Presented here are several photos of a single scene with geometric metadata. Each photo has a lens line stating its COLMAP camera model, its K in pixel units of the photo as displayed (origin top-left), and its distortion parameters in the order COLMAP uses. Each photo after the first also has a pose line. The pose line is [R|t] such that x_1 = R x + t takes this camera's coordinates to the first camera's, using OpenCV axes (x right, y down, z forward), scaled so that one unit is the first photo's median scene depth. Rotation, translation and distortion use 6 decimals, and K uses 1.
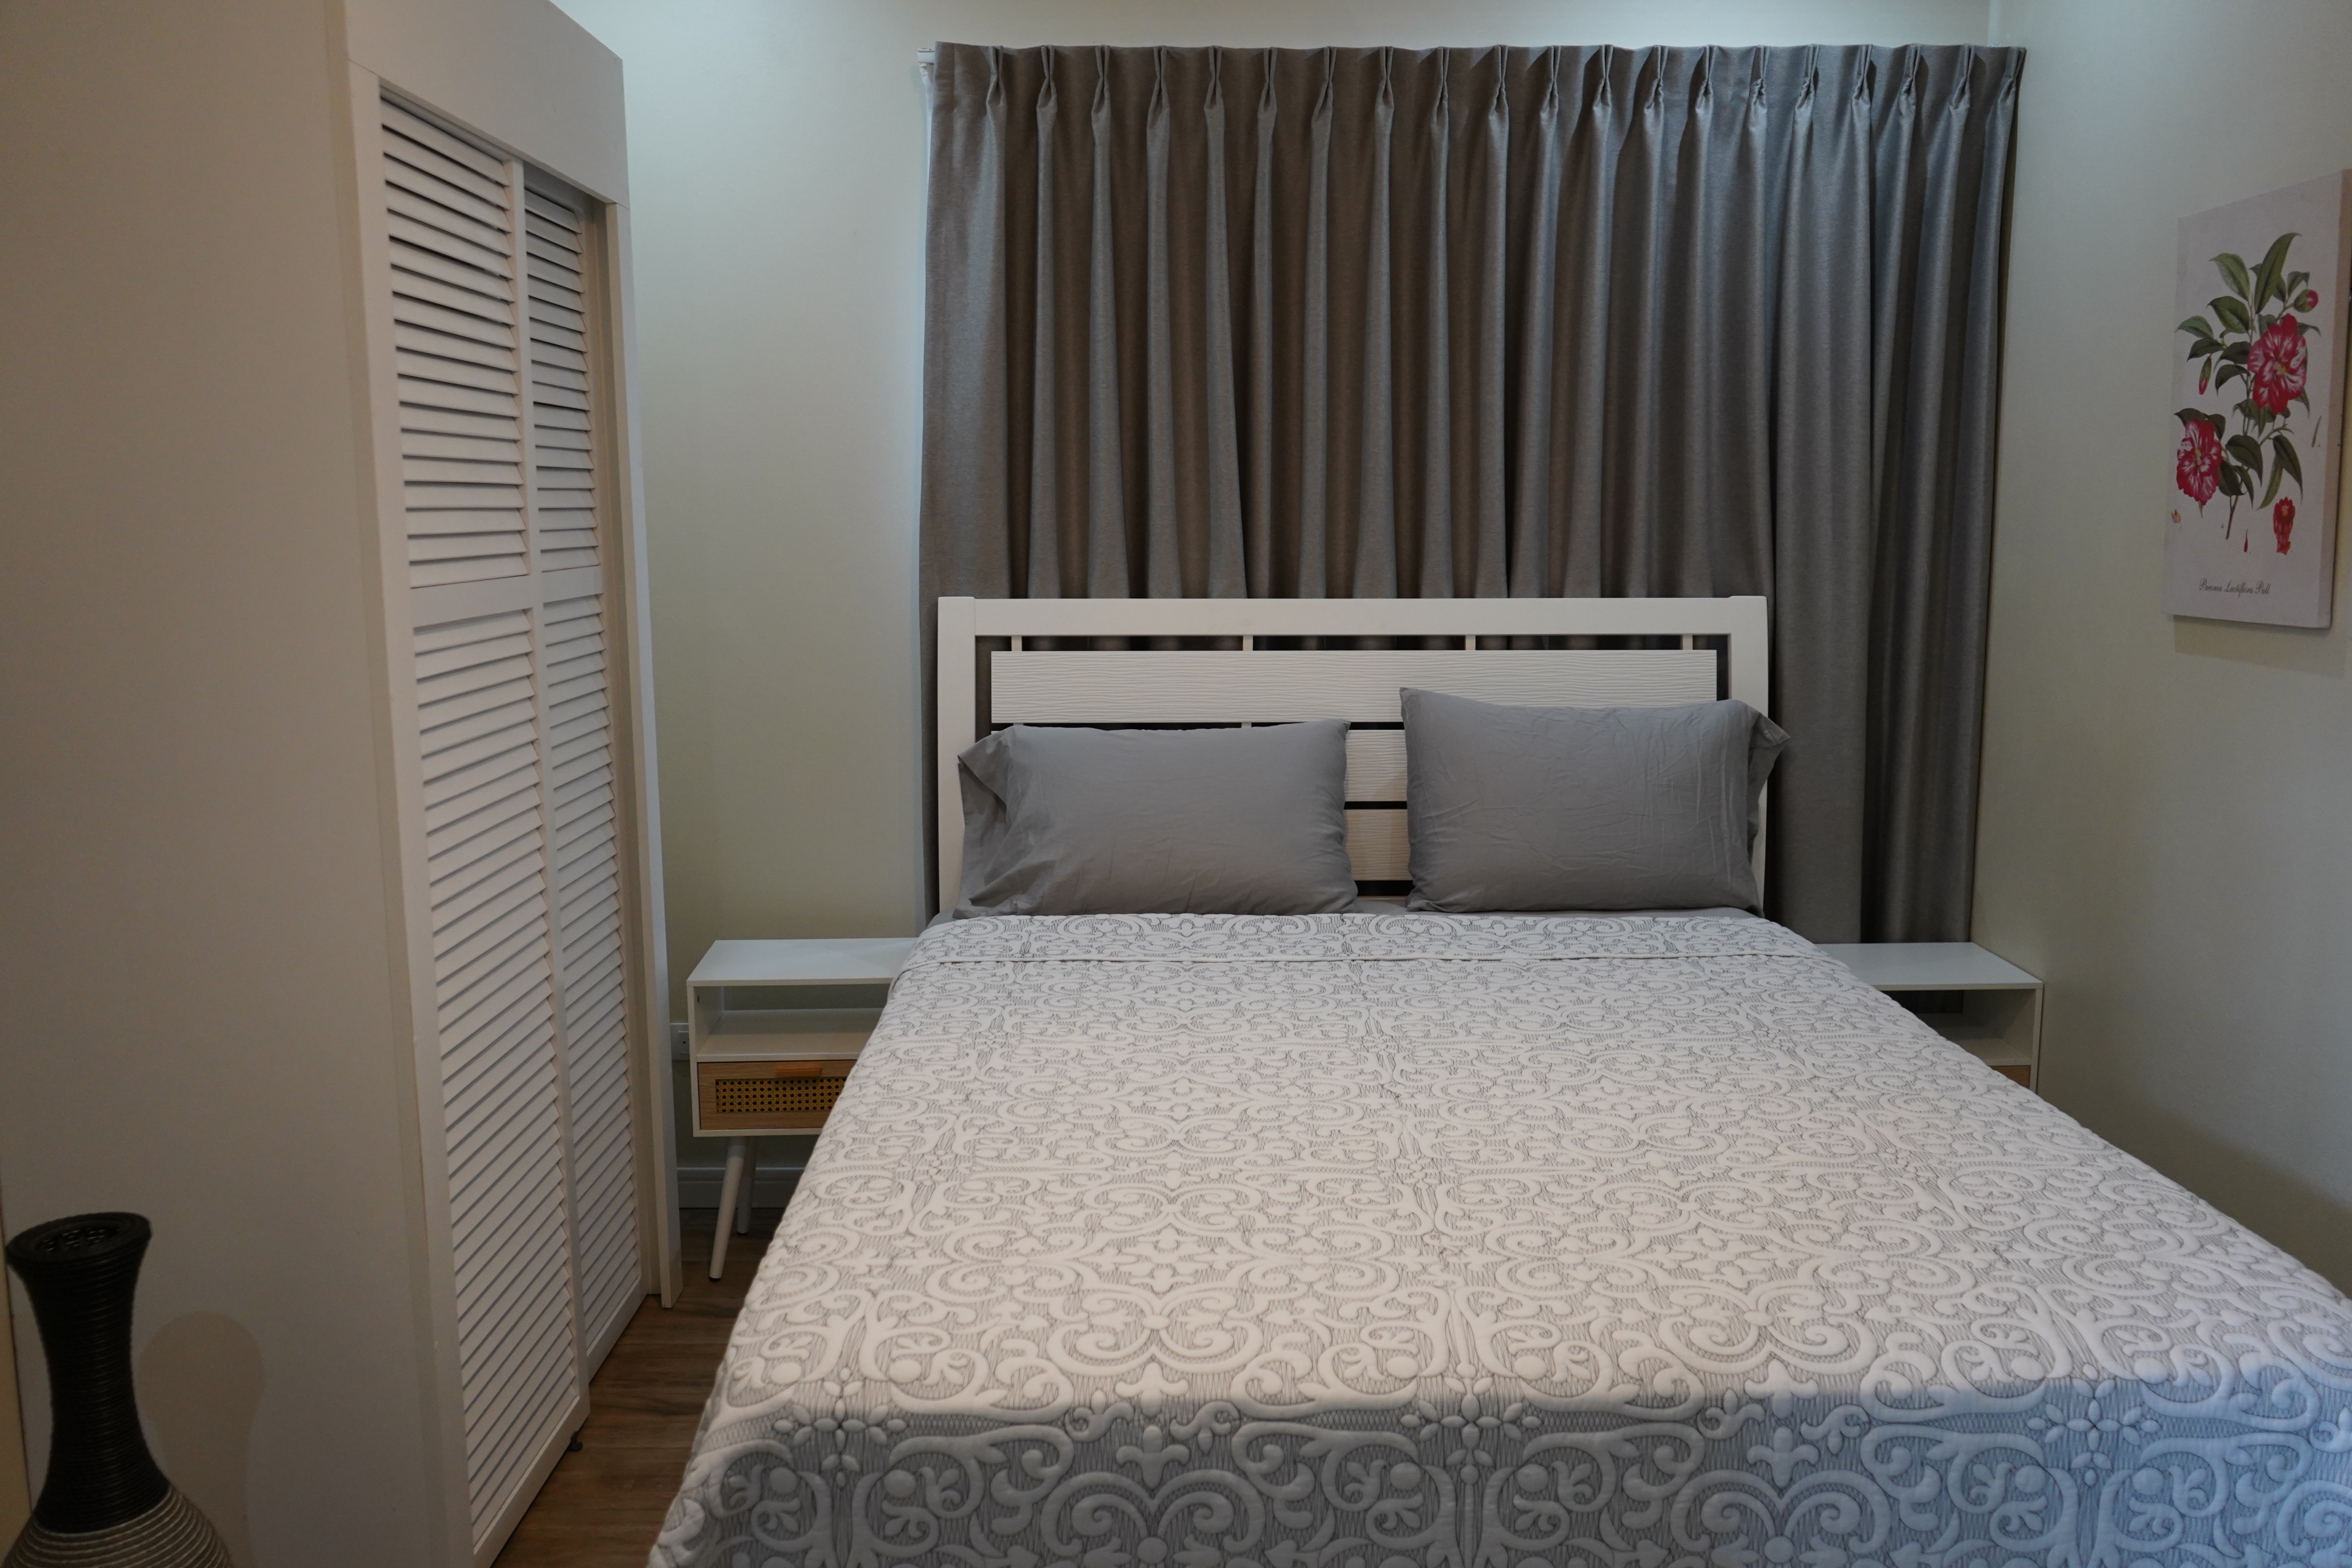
lens RADIAL K [[1887.7, 0, 1183.5], [0, 1887.7, 755.9], [0, 0, 1]] dist [-0.012513, 0.008413]
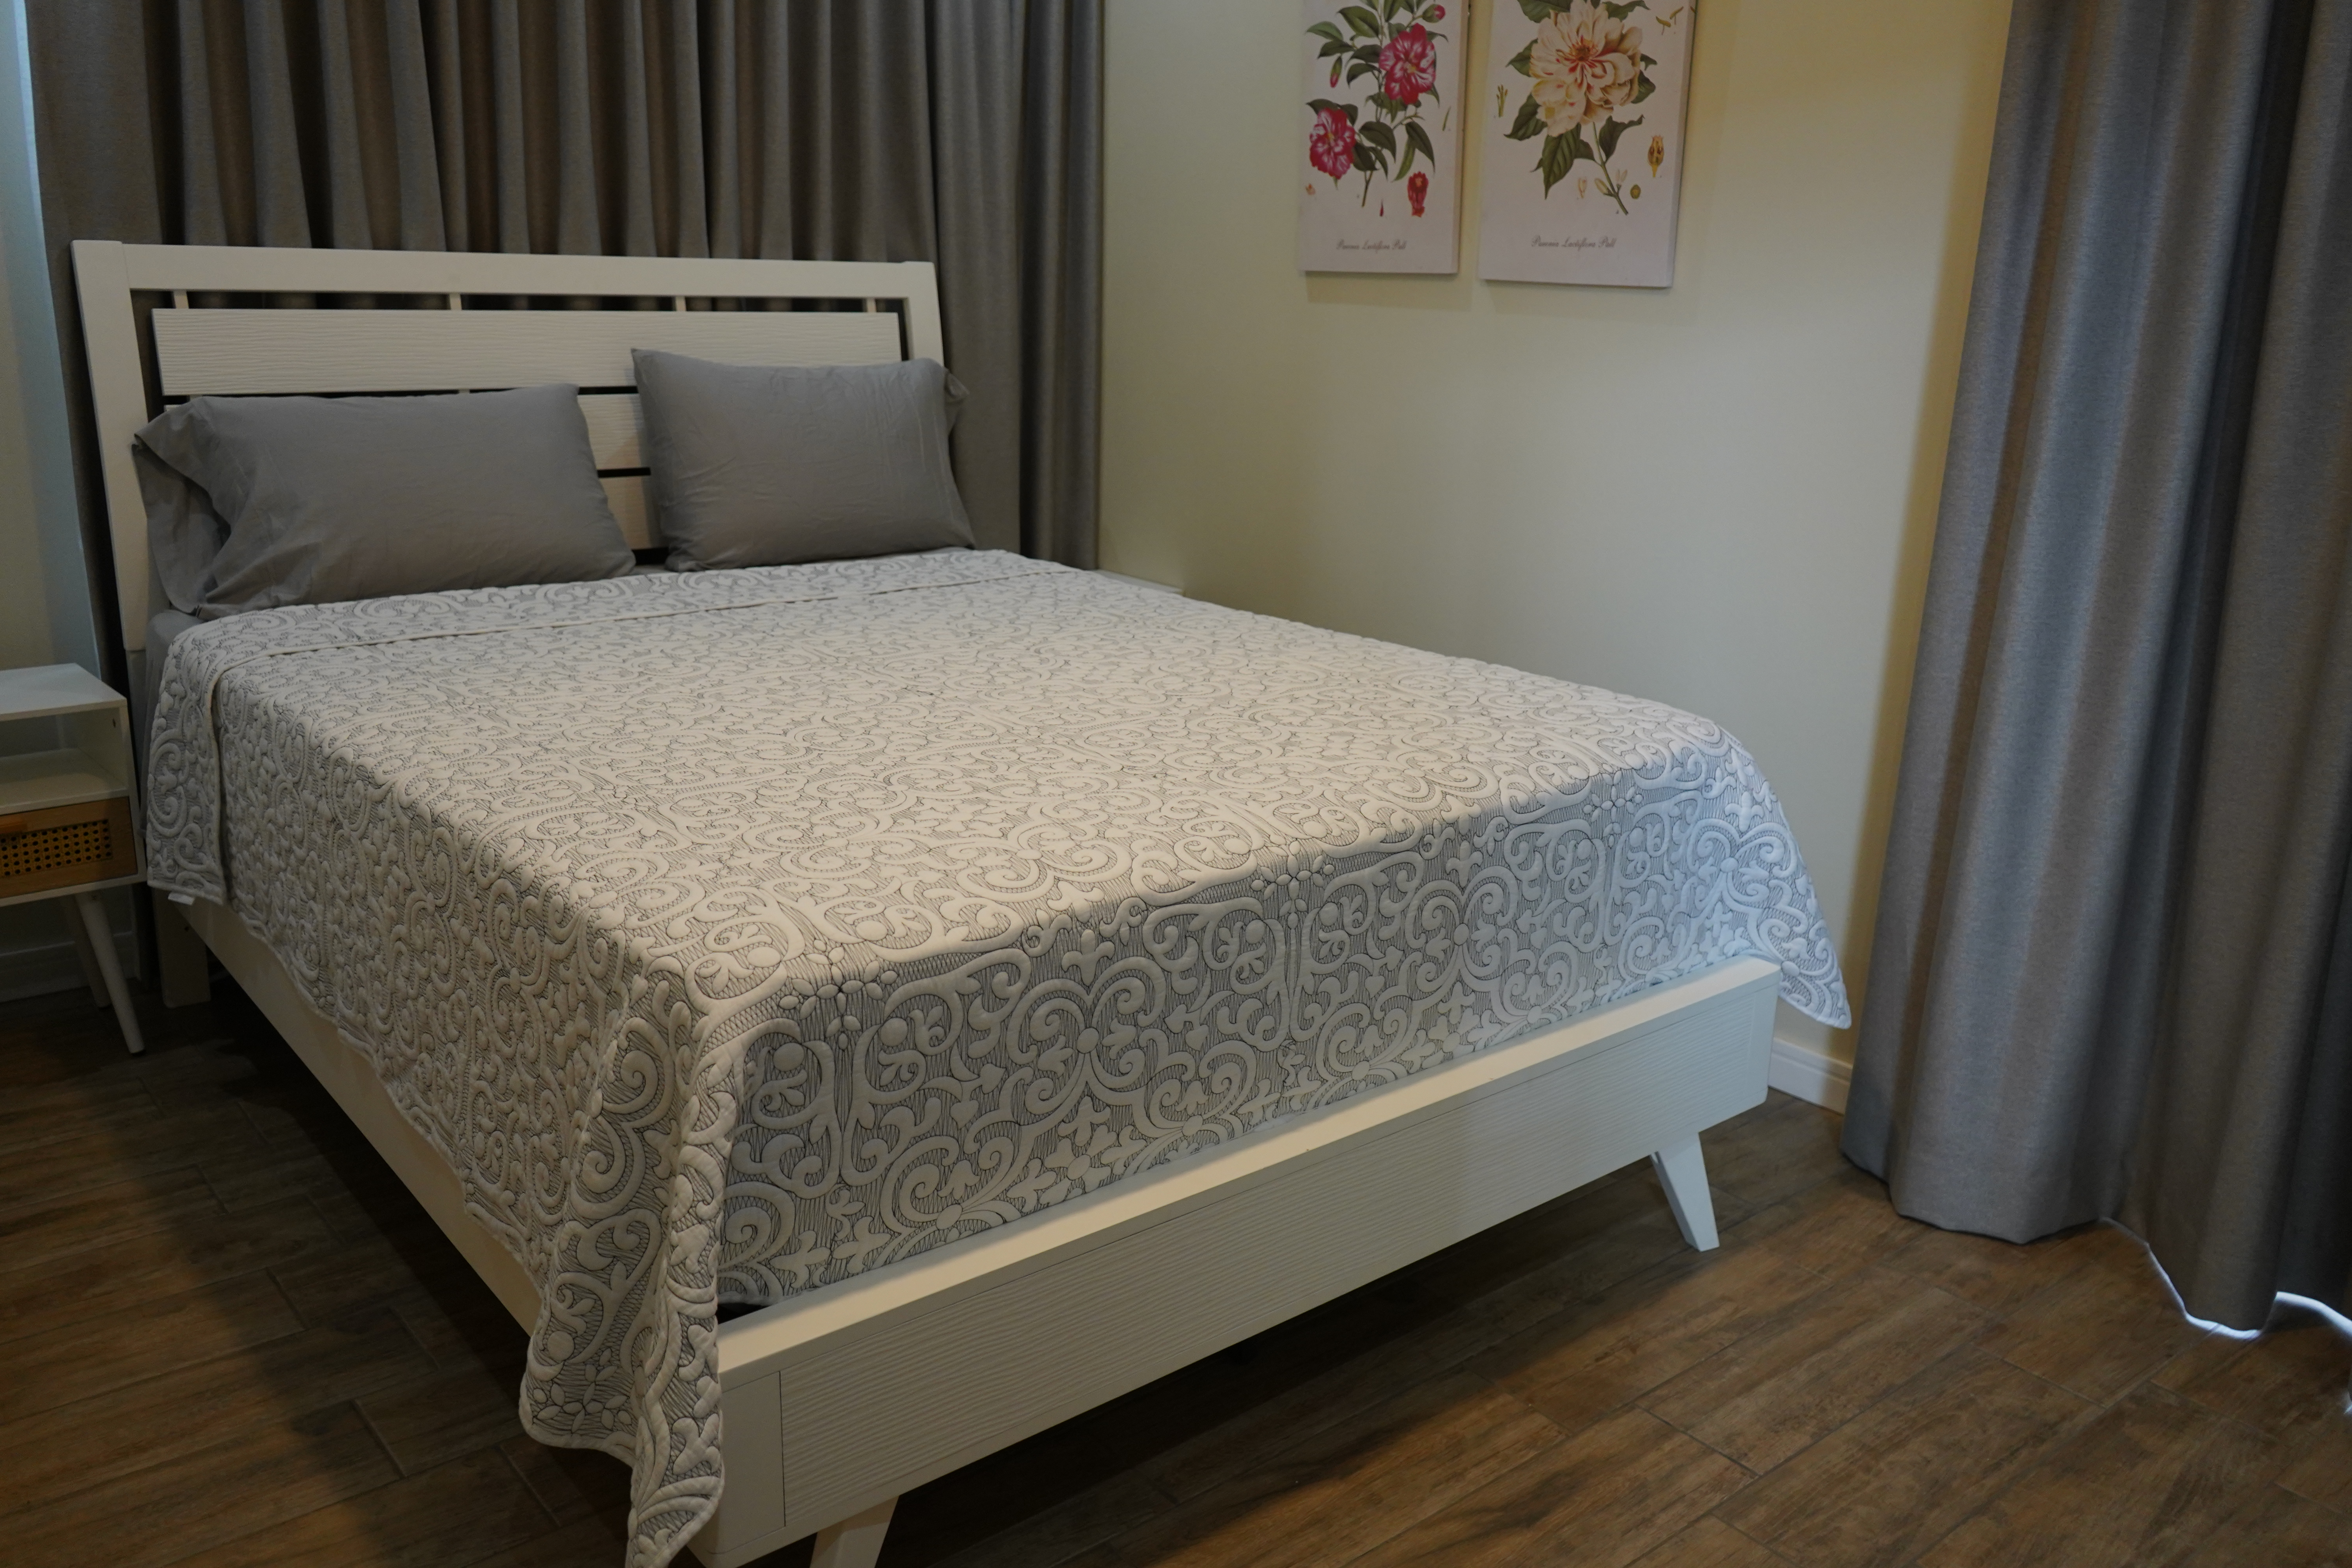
lens RADIAL K [[1887.7, 0, 1183.5], [0, 1887.7, 755.9], [0, 0, 1]] dist [-0.012513, 0.008413]
pose [[0.774807, -0.137866, 0.616983, -0.635846], [0.055275, 0.986968, 0.151125, 0.087372], [-0.629777, -0.082989, 0.772330, 0.110390]]
